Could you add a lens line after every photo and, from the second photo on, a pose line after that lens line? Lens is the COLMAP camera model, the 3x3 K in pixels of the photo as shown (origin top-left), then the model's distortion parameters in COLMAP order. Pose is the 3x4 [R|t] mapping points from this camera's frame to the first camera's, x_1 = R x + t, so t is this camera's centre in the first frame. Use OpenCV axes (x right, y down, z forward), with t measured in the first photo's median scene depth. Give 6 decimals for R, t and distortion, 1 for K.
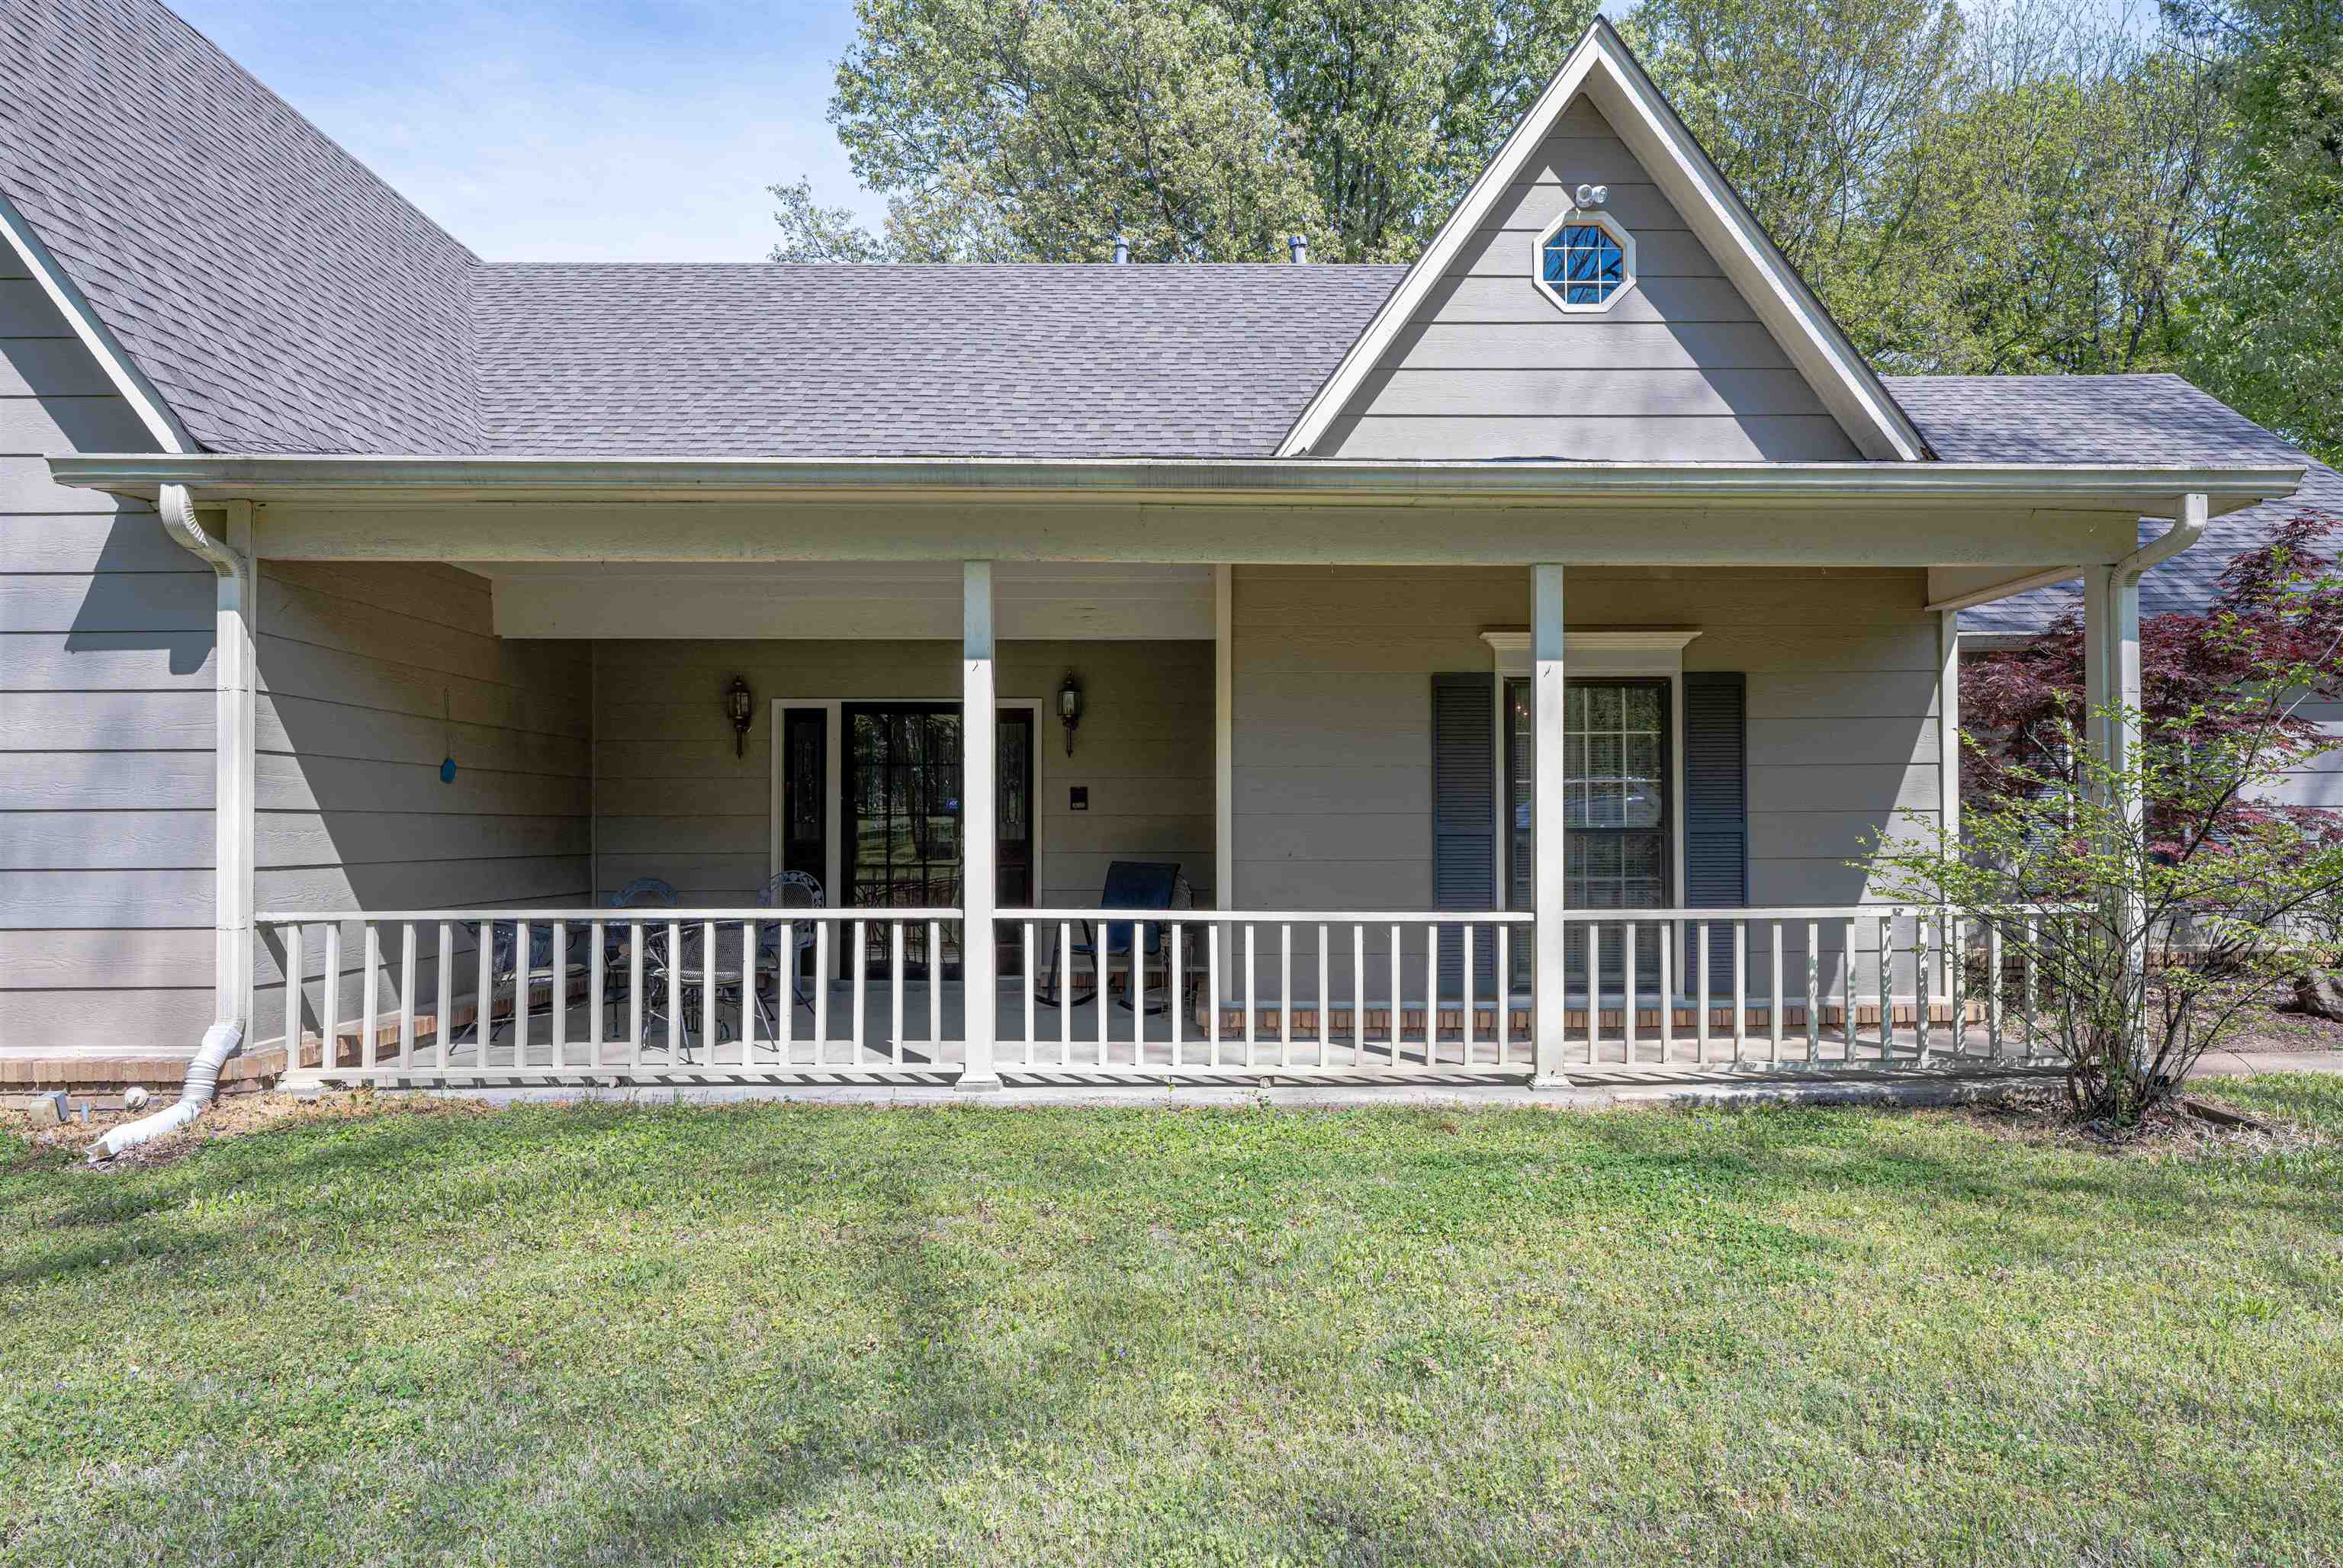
lens RADIAL K [[1350.8, 0, 1172.4], [0, 1350.8, 815.7], [0, 0, 1]] dist [-0.024209, 0.000702]
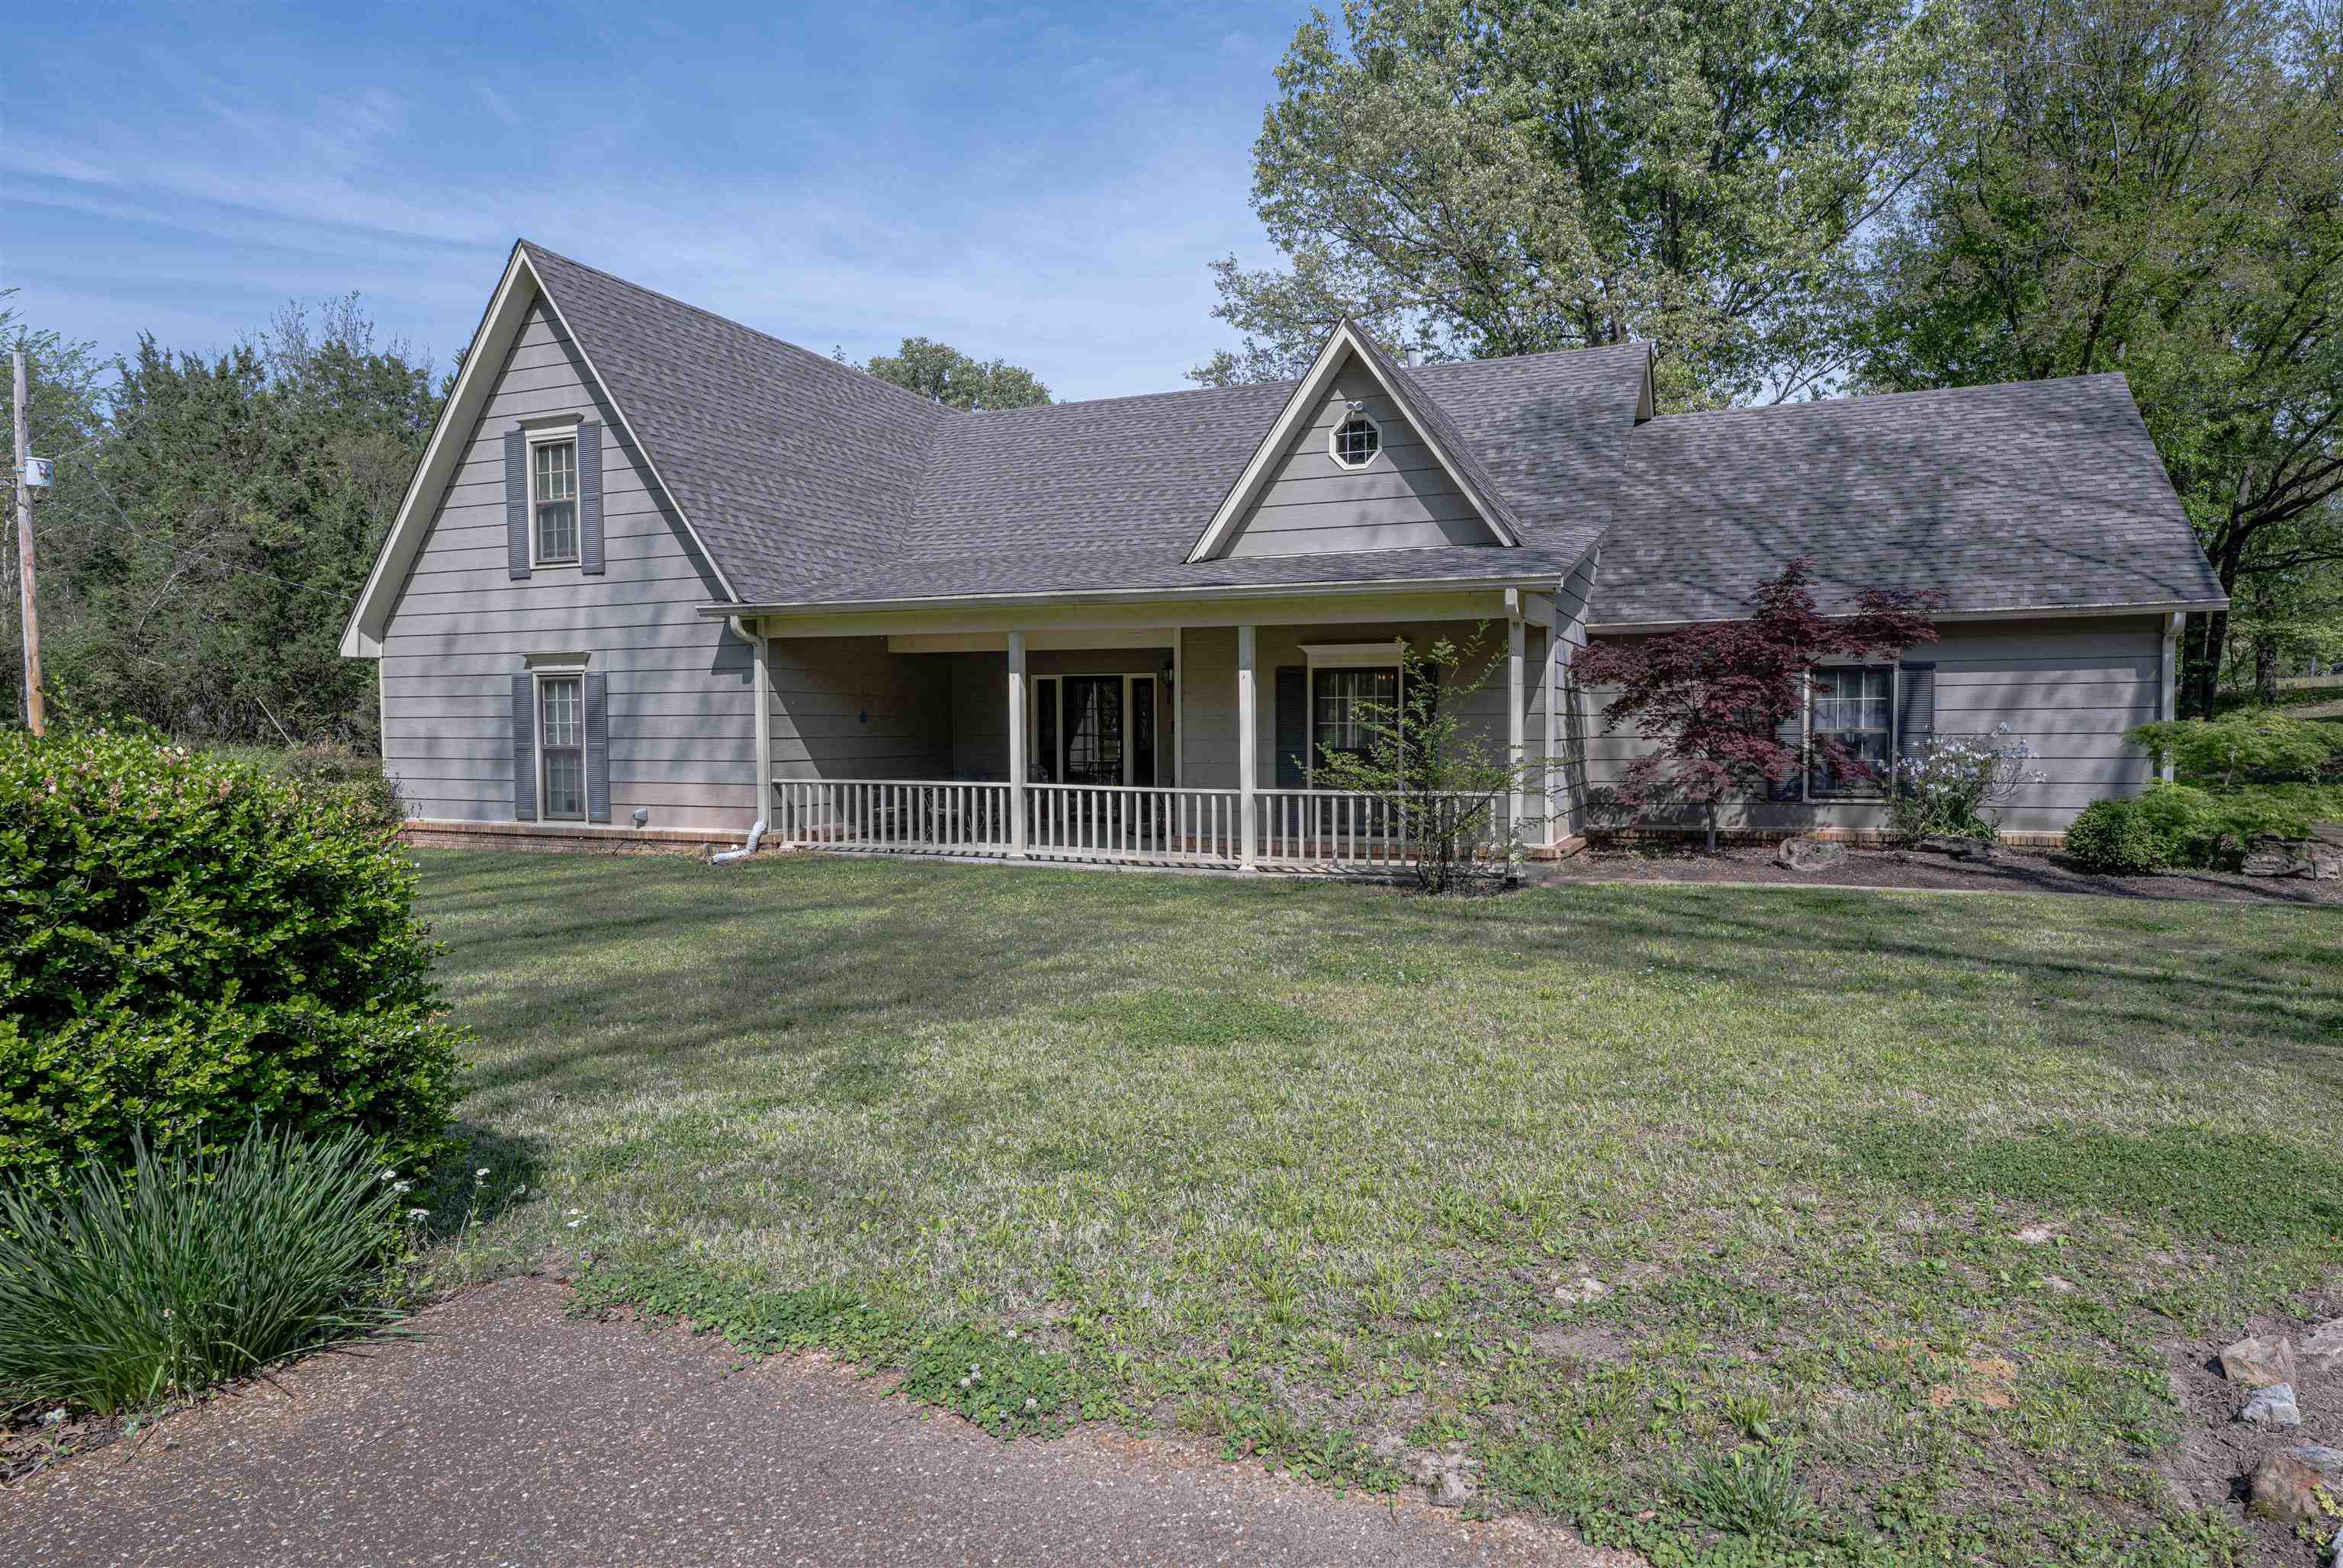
lens RADIAL K [[1071.0, 0, 1171.5], [0, 1071.0, 784.0], [0, 0, 1]] dist [0.002018, 0.000232]
pose [[0.926984, 0.020870, -0.374520, 0.638723], [0.003347, 0.997951, 0.063894, -0.037134], [0.375087, -0.060482, 0.925015, -0.490853]]
